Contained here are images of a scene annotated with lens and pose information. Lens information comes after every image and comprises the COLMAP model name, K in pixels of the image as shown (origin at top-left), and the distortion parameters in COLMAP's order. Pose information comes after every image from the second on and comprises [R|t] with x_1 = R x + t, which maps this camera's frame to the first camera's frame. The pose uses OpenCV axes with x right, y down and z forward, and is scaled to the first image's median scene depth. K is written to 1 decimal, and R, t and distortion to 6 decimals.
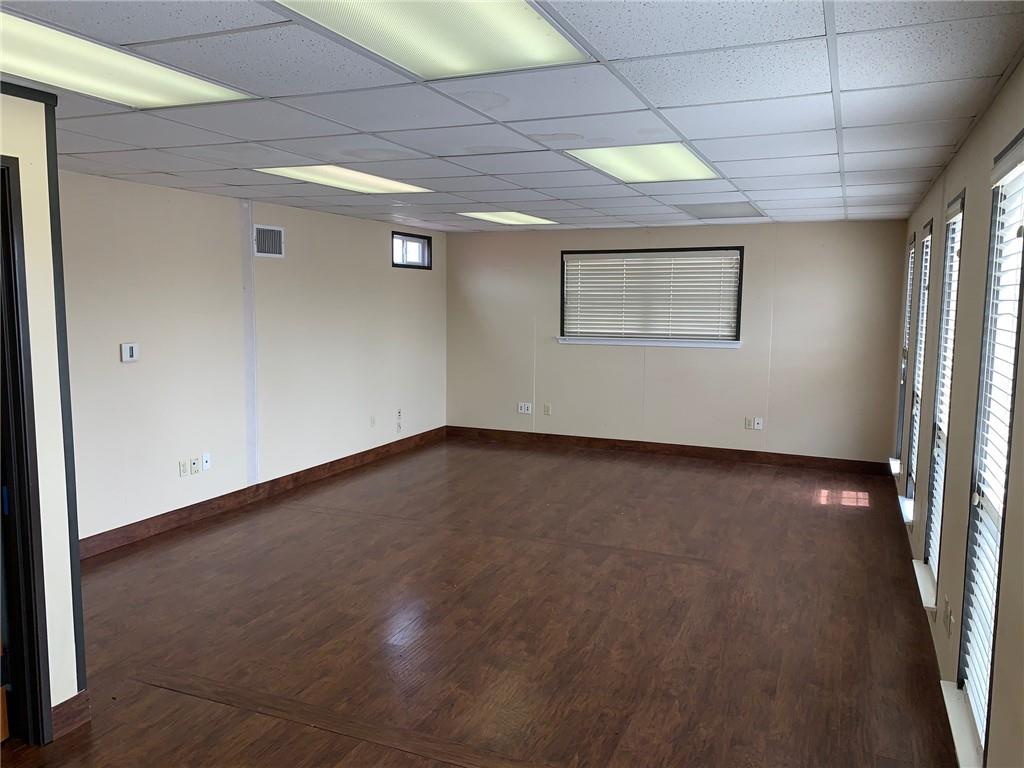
lens RADIAL K [[783.7, 0, 519.0], [0, 783.7, 386.6], [0, 0, 1]] dist [0.030633, -0.019245]
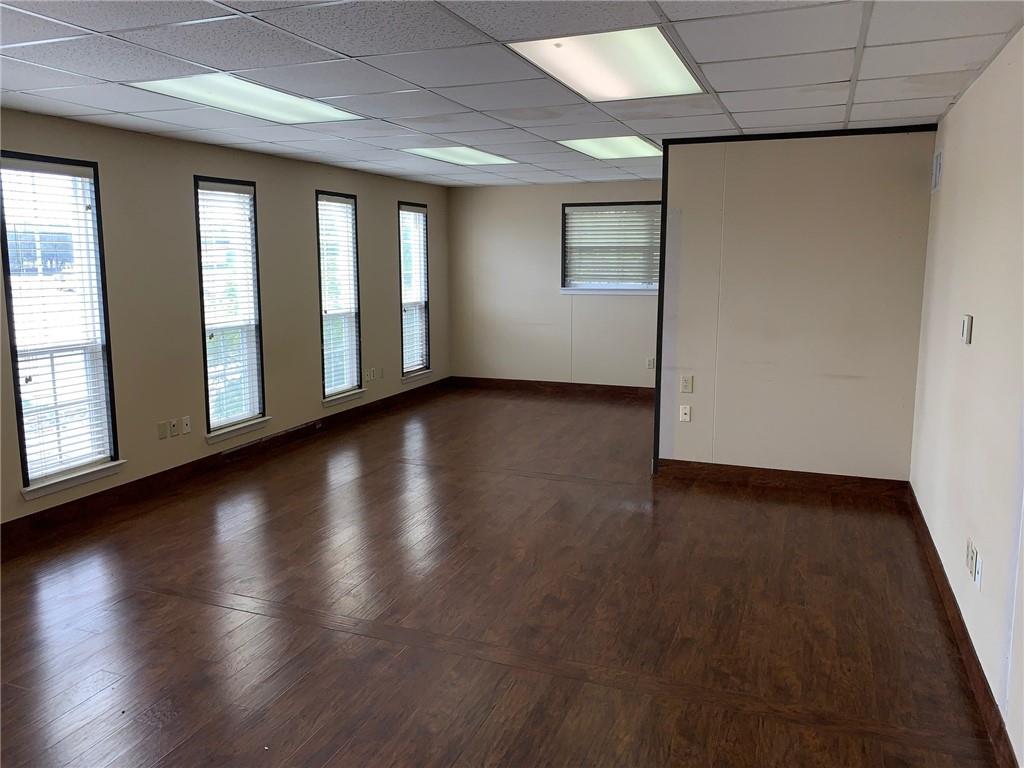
lens RADIAL K [[783.7, 0, 509.7], [0, 783.7, 379.5], [0, 0, 1]] dist [0.030633, -0.019245]
pose [[-0.999735, -0.000430, -0.023016, -0.107779], [-0.006785, 0.960915, 0.276762, -0.199782], [0.021997, 0.276845, -0.960663, 1.798881]]
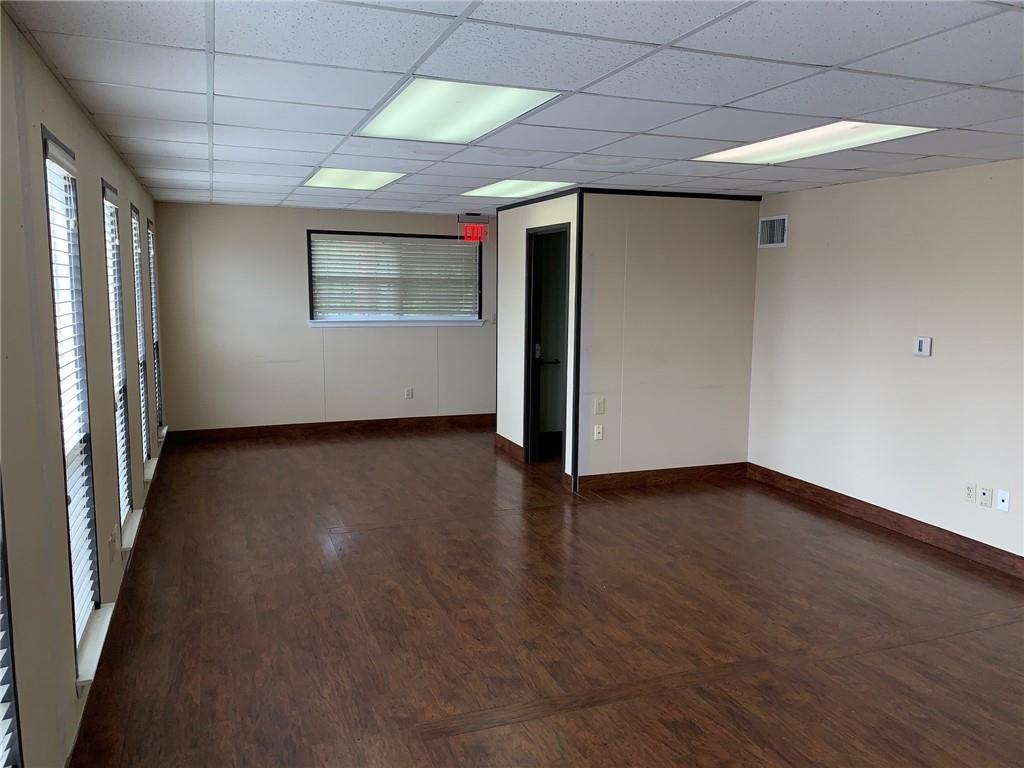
lens RADIAL K [[783.7, 0, 517.6], [0, 783.7, 382.7], [0, 0, 1]] dist [0.030633, -0.019245]
pose [[-0.718250, 0.077358, -0.691471, 0.614726], [-0.101055, 0.971664, 0.213673, -0.175392], [0.688407, 0.223347, -0.690081, 1.479019]]
